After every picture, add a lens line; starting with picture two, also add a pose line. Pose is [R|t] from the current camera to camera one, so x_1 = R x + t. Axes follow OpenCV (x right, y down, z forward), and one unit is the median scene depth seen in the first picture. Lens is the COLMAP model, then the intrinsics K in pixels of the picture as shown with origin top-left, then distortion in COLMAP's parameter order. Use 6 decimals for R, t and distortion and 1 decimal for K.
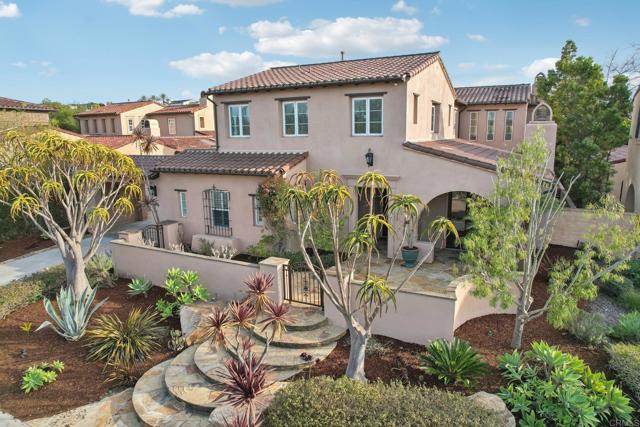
lens RADIAL K [[408.3, 0, 320.0], [0, 408.3, 213.5], [0, 0, 1]] dist [-0.029288, 0.000968]
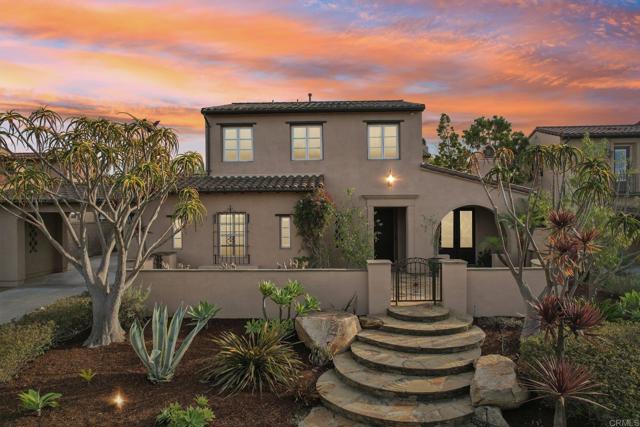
lens RADIAL K [[408.3, 0, 320.0], [0, 408.3, 213.5], [0, 0, 1]] dist [-0.029288, 0.000968]
pose [[0.900977, 0.002050, 0.433863, -0.516911], [0.079640, 0.982216, -0.170025, 0.124665], [-0.426496, 0.187741, 0.884791, 0.142264]]
